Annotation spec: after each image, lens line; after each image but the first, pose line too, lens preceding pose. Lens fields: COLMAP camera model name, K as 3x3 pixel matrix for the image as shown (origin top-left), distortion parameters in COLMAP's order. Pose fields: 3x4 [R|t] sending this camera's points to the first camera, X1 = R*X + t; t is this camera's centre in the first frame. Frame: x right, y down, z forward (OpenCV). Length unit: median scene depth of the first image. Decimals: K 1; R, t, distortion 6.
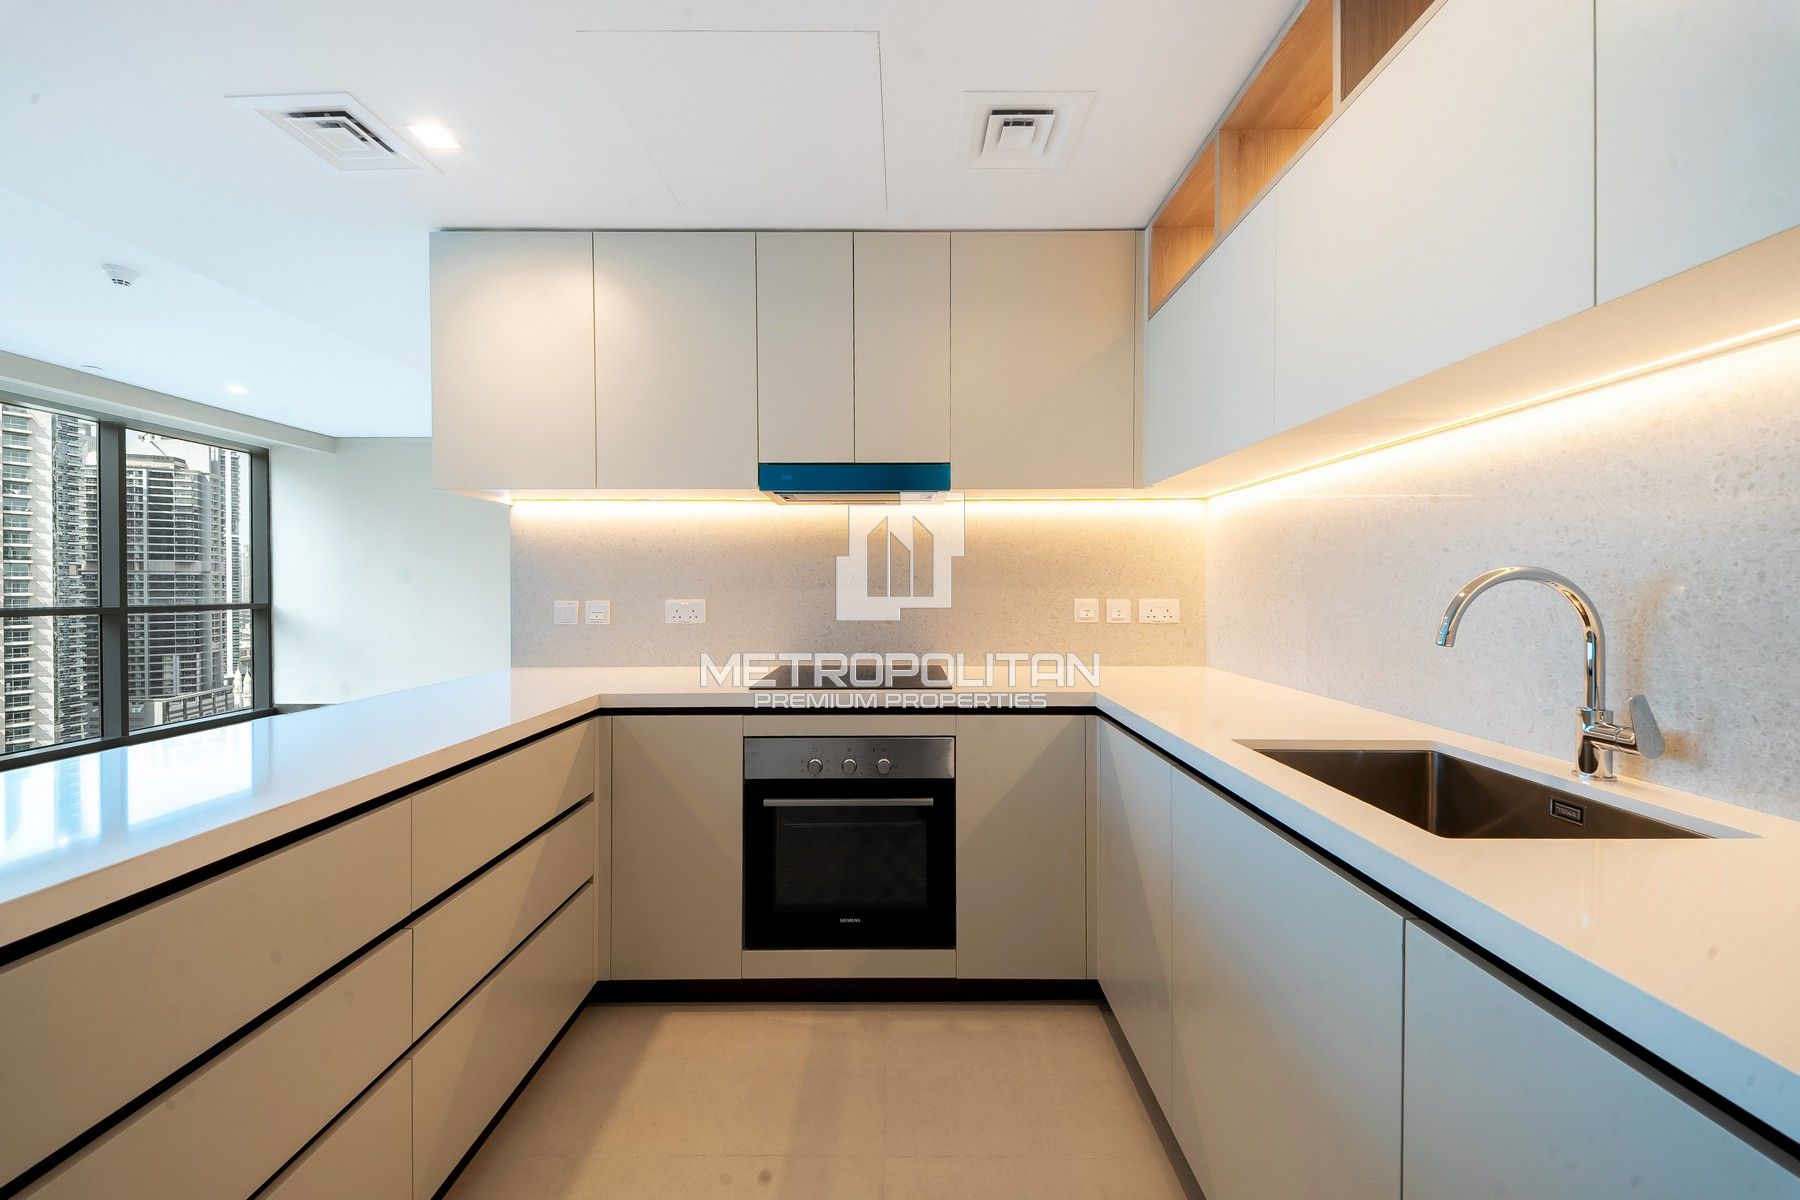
lens RADIAL K [[632.0, 0, 899.4], [0, 632.0, 590.3], [0, 0, 1]] dist [0.002544, -0.001819]
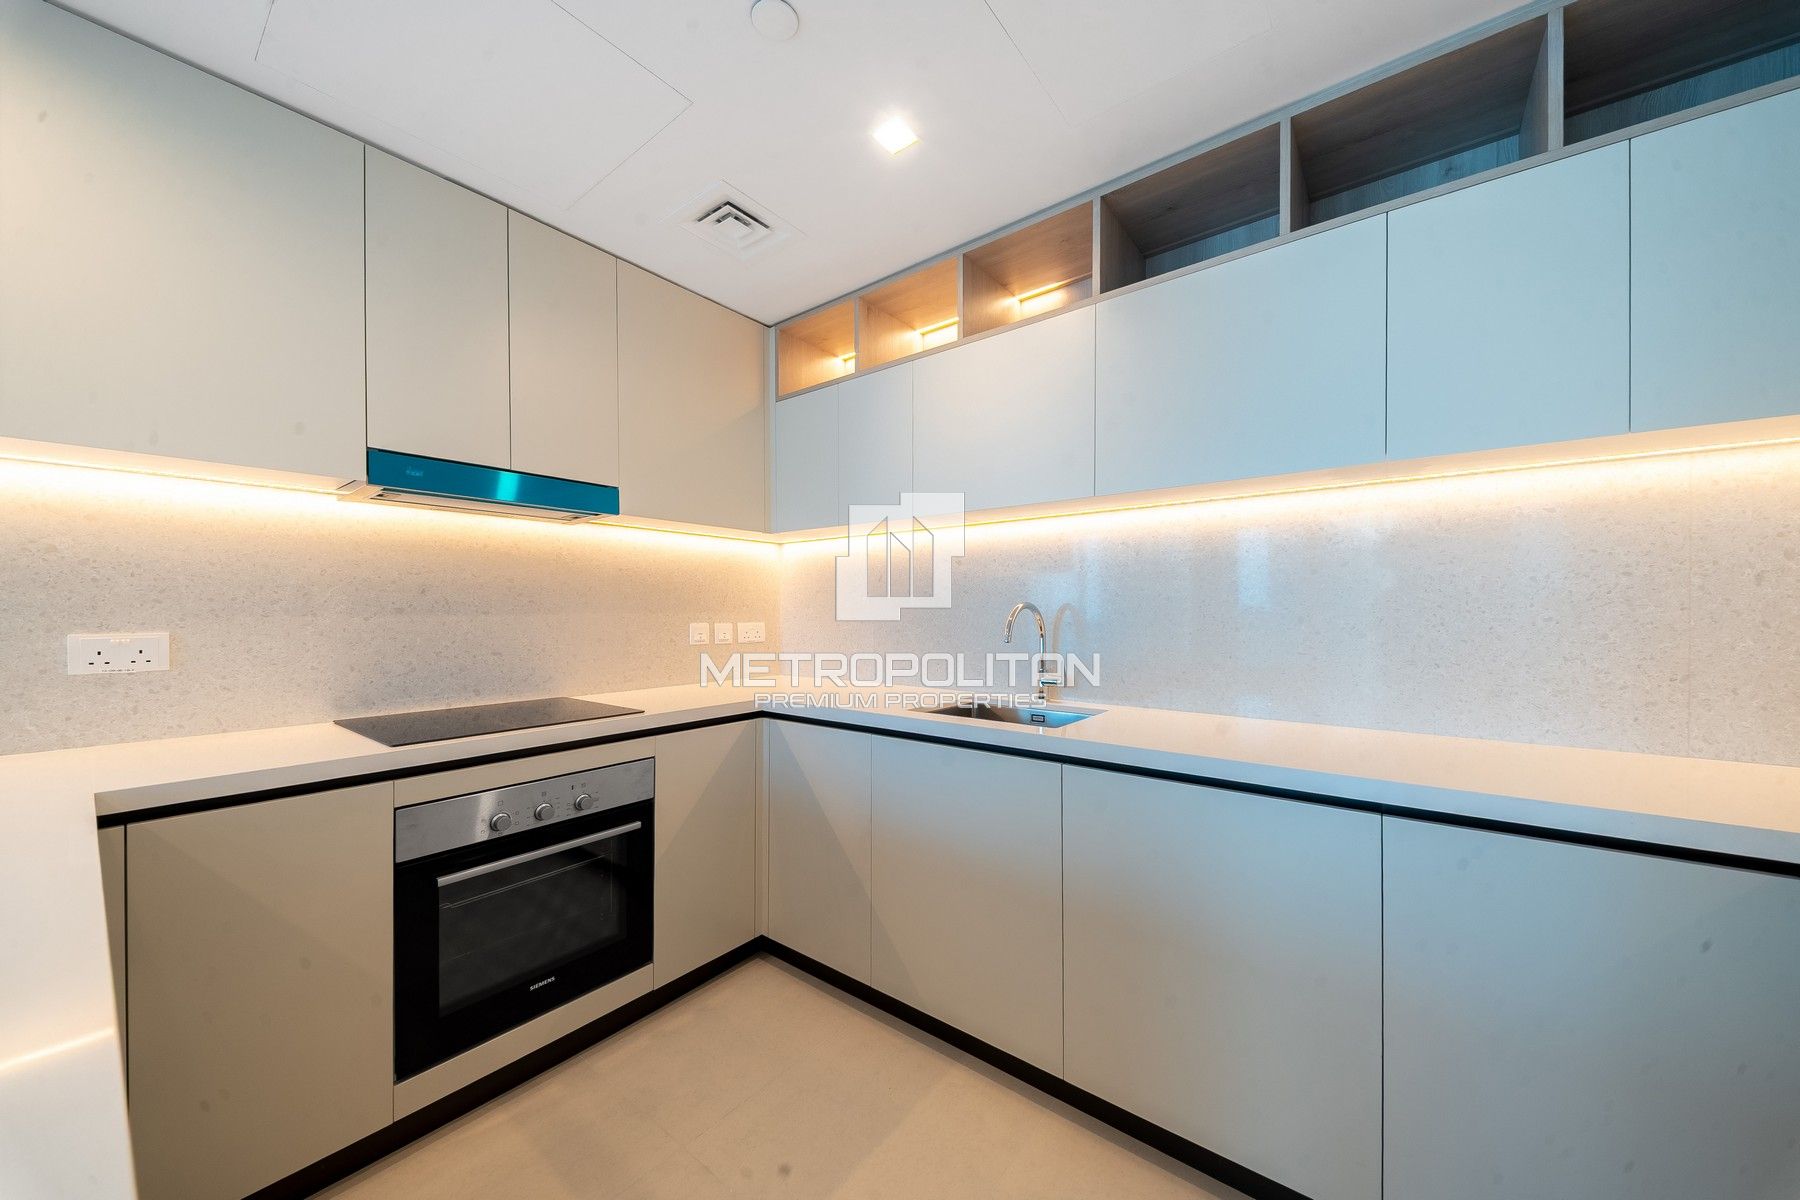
lens RADIAL K [[632.0, 0, 908.9], [0, 632.0, 610.7], [0, 0, 1]] dist [0.002544, -0.001819]
pose [[0.597219, 0.002868, 0.802073, -0.453247], [0.006020, 0.999949, -0.008058, 0.002766], [-0.802055, 0.009640, 0.597172, 0.038708]]
